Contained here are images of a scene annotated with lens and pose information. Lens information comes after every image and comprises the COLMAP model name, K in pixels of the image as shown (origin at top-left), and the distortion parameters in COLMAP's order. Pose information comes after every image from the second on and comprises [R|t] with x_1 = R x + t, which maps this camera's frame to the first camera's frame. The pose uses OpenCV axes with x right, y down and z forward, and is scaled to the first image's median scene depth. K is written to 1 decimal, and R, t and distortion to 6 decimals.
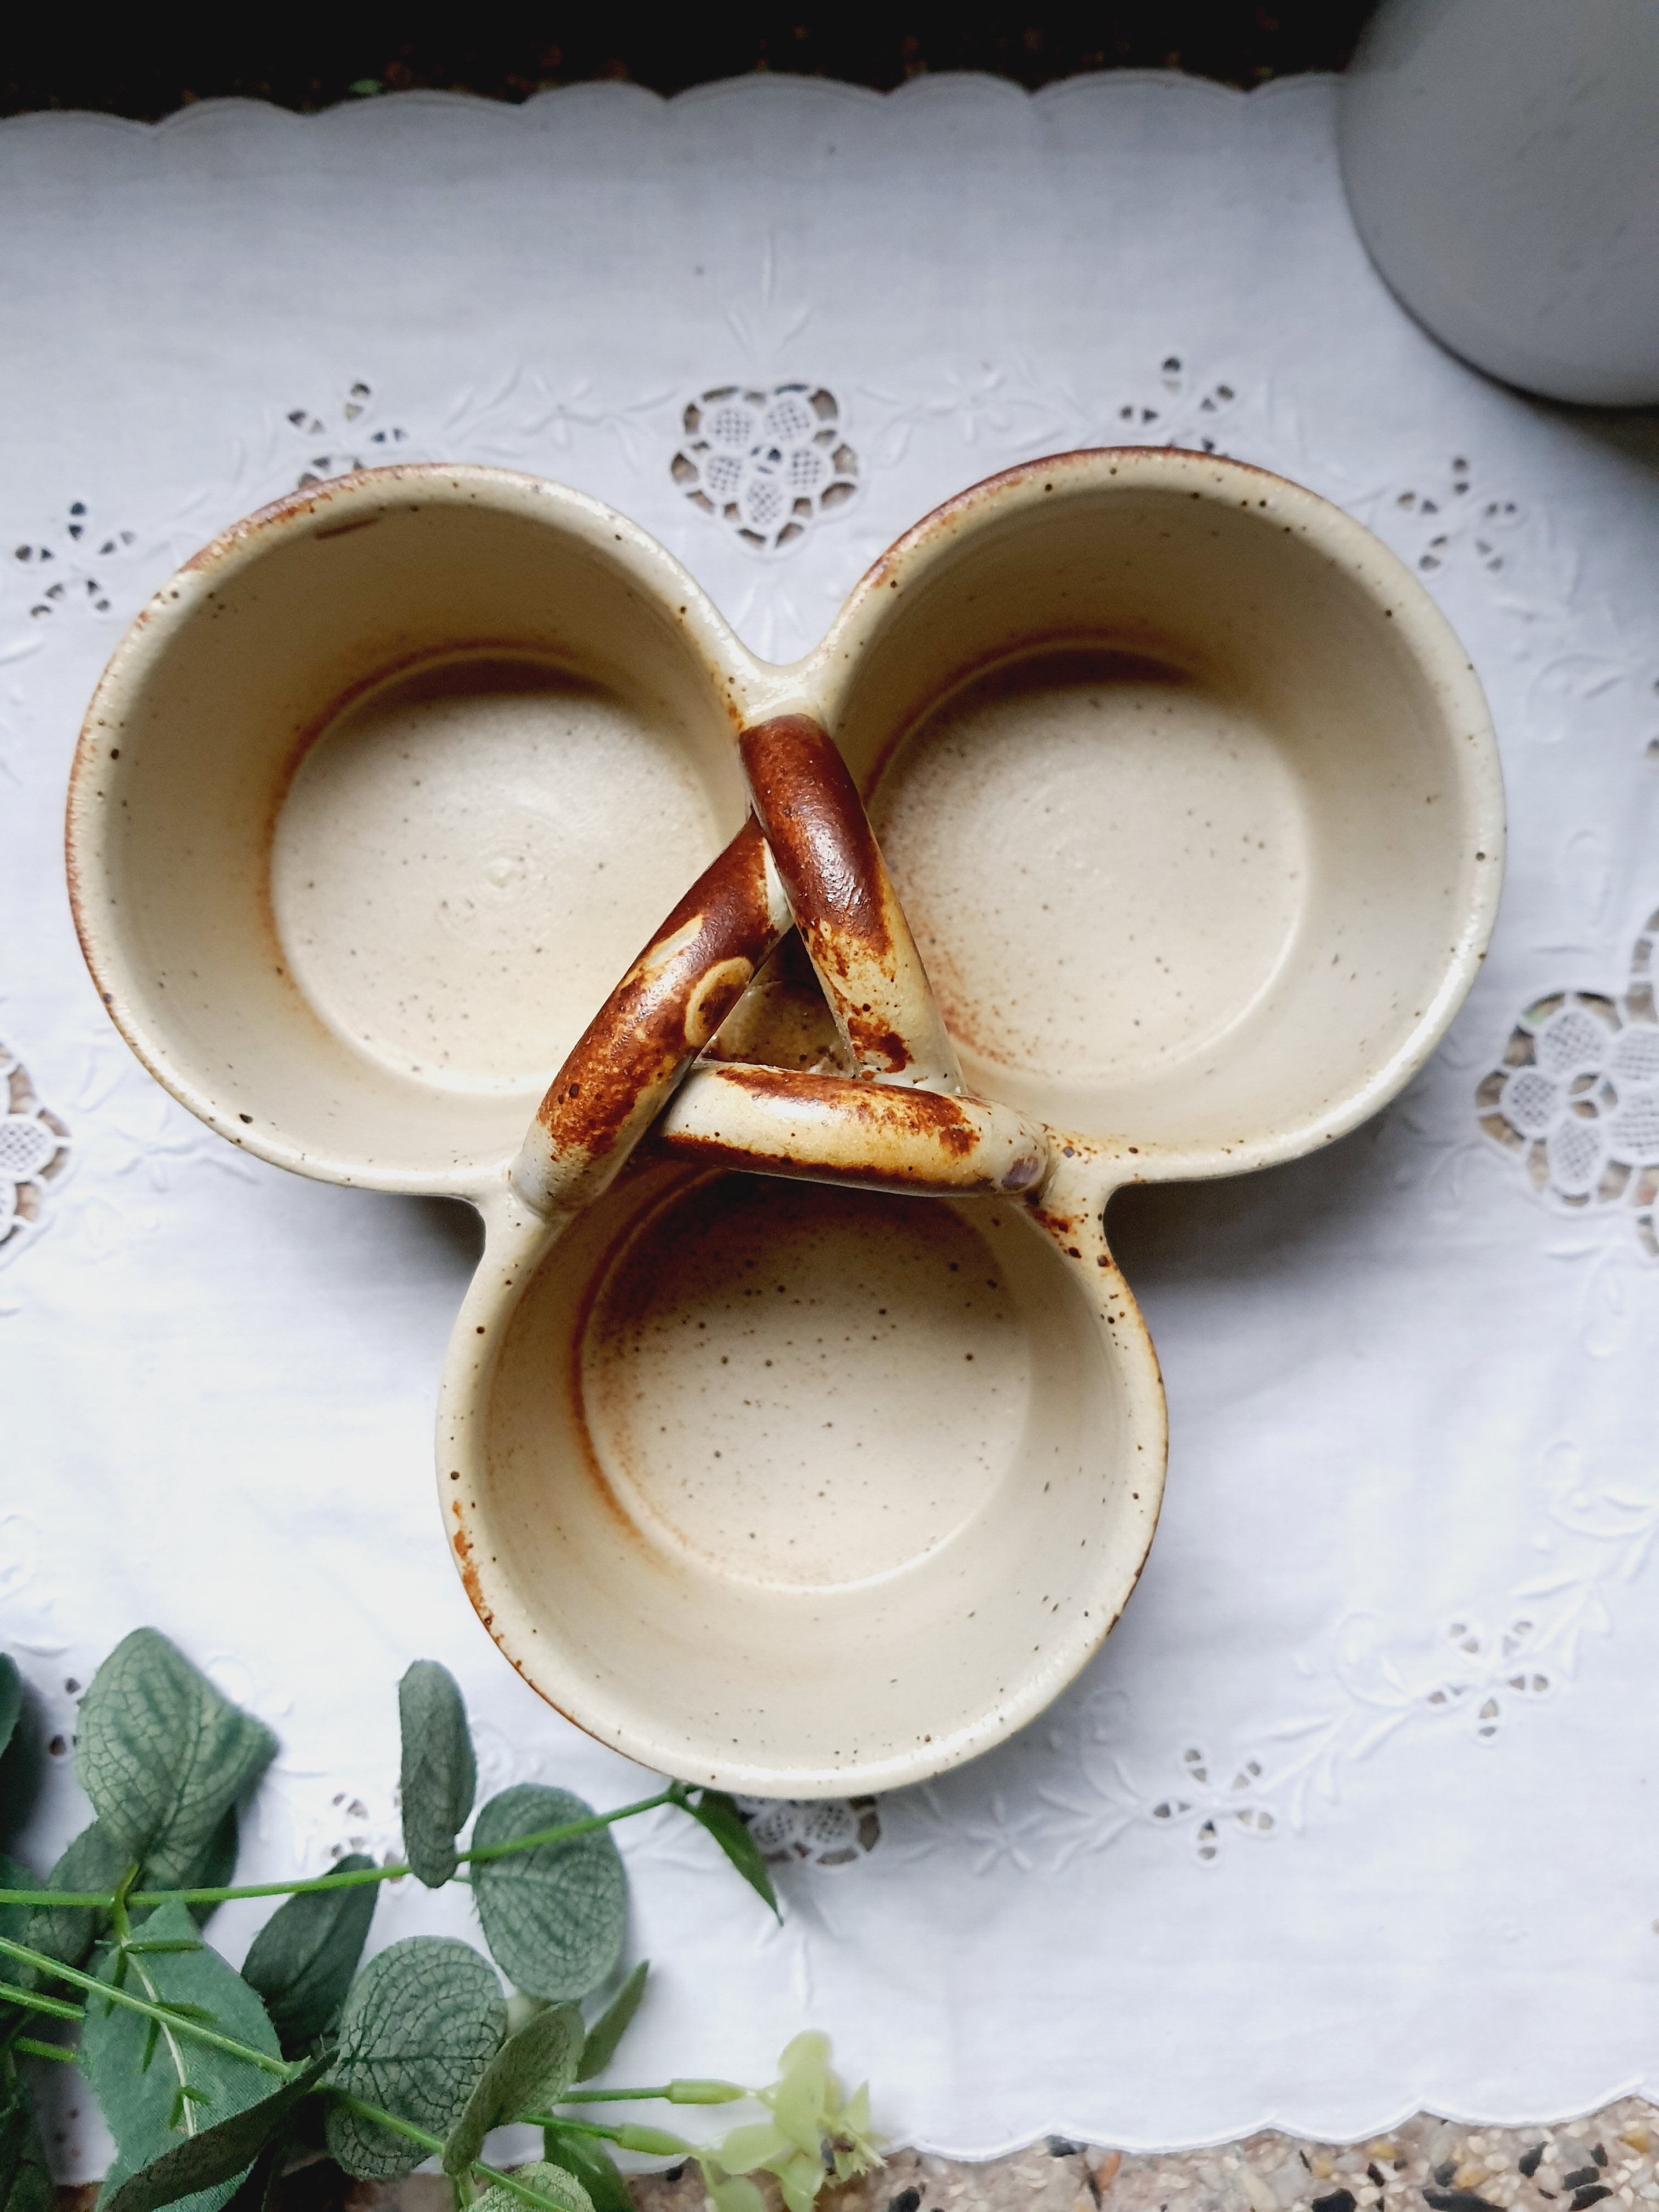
lens RADIAL K [[1693.6, 0, 821.2], [0, 1693.6, 1125.8], [0, 0, 1]] dist [0.002411, -0.042793]
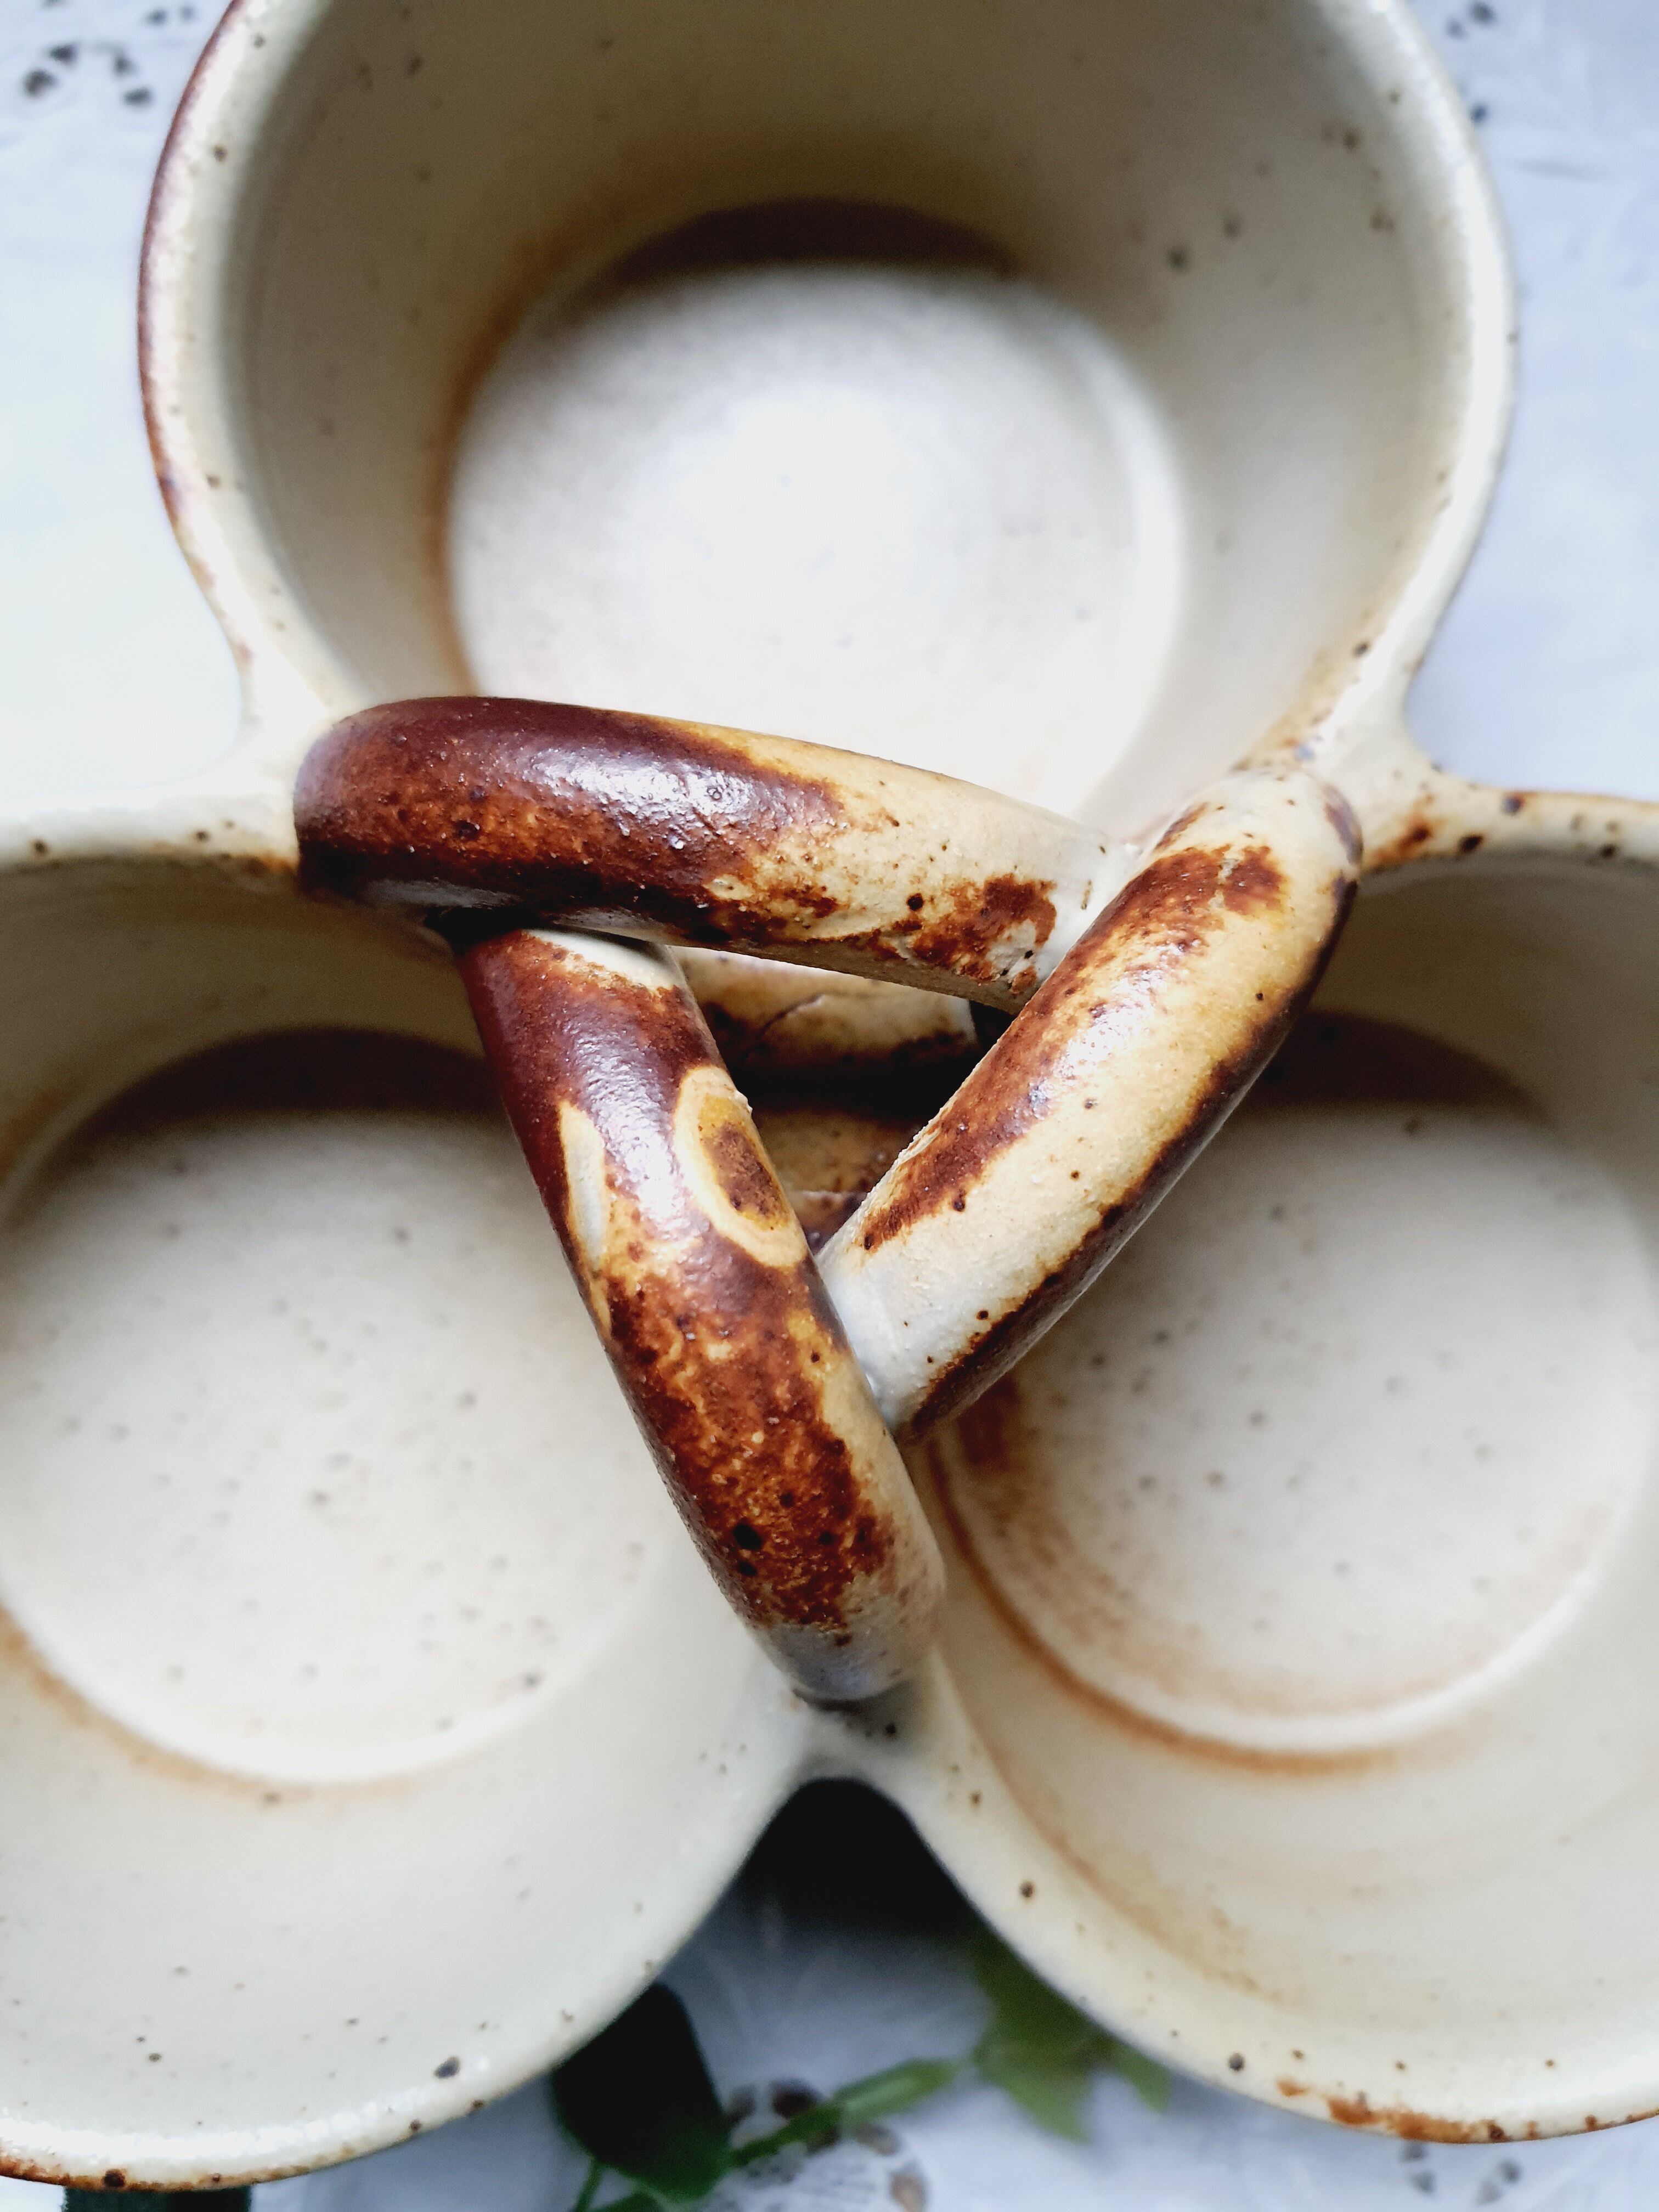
lens RADIAL K [[1696.8, 0, 829.5], [0, 1696.8, 1106.0], [0, 0, 1]] dist [0.001447, -0.040773]
pose [[0.512822, -0.857302, 0.045237, -0.054972], [0.858385, 0.512889, -0.011005, -0.055978], [-0.013767, 0.044474, 0.998916, 0.532602]]
